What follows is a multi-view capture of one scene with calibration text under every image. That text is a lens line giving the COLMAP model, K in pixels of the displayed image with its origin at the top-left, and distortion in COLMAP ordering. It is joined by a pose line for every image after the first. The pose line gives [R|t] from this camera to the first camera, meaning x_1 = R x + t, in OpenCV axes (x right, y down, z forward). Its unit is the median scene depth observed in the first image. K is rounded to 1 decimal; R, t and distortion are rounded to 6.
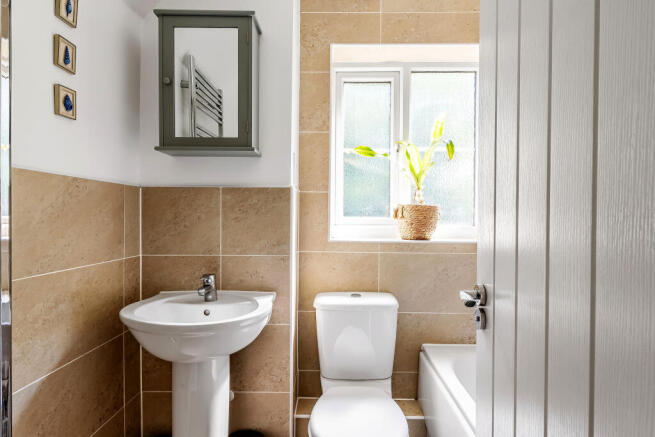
lens RADIAL K [[355.3, 0, 327.1], [0, 355.3, 217.4], [0, 0, 1]] dist [0.026044, 0.000065]
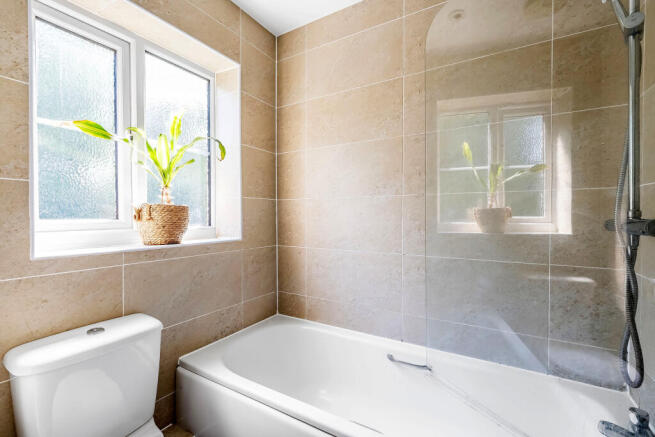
lens RADIAL K [[291.3, 0, 326.6], [0, 291.3, 218.4], [0, 0, 1]] dist [-0.001666, 0.000170]
pose [[0.501176, -0.016334, 0.865191, -0.175163], [0.011982, 0.999857, 0.011936, -0.005131], [-0.865262, 0.004385, 0.501300, 0.293678]]
